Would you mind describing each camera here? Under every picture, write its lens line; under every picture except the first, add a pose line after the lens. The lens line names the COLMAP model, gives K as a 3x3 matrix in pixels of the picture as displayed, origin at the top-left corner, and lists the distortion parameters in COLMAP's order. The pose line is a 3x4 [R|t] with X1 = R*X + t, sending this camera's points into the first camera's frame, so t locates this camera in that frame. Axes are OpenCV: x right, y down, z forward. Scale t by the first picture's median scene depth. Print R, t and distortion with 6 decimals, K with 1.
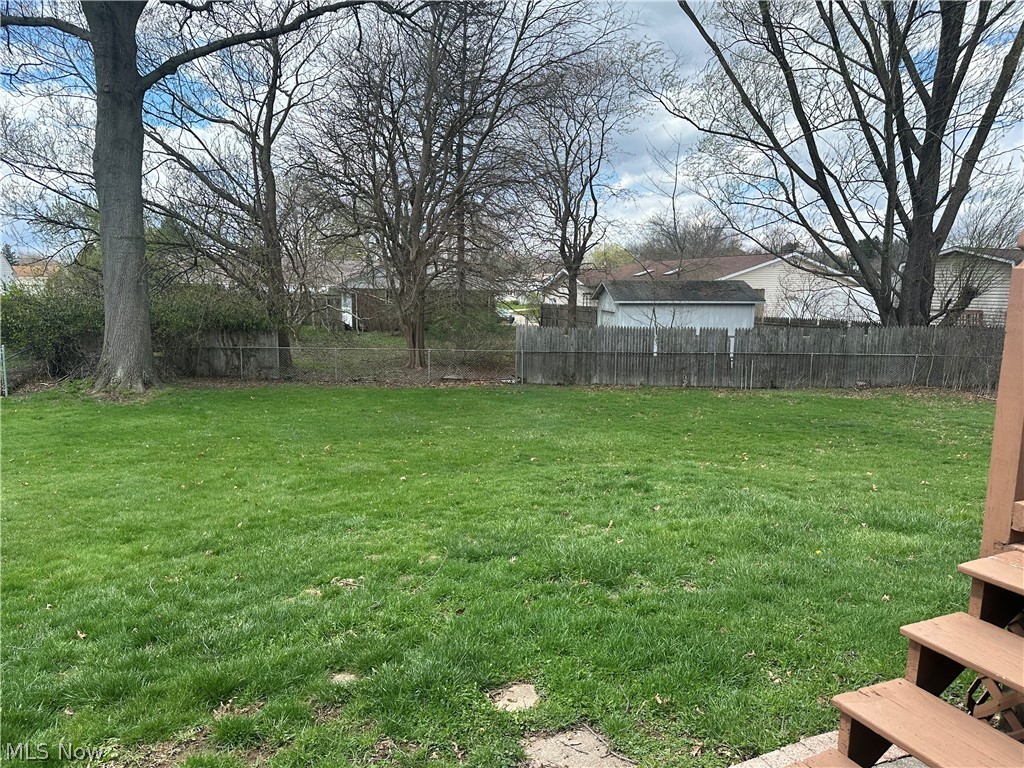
lens RADIAL K [[713.4, 0, 512.0], [0, 713.4, 384.0], [0, 0, 1]] dist [0.084669, -0.136298]
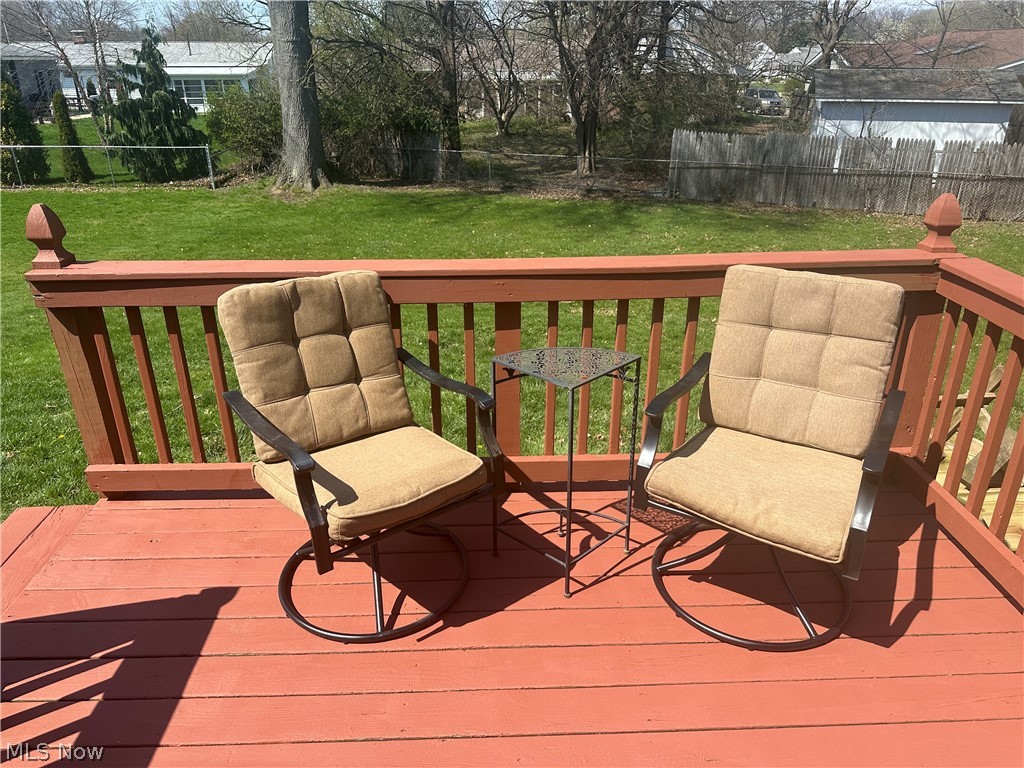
lens RADIAL K [[713.4, 0, 512.0], [0, 713.4, 384.0], [0, 0, 1]] dist [0.084669, -0.136298]
pose [[0.917921, 0.149079, -0.367691, 0.202940], [-0.039209, 0.956273, 0.289835, -0.032859], [0.394821, -0.251629, 0.883628, 0.037214]]
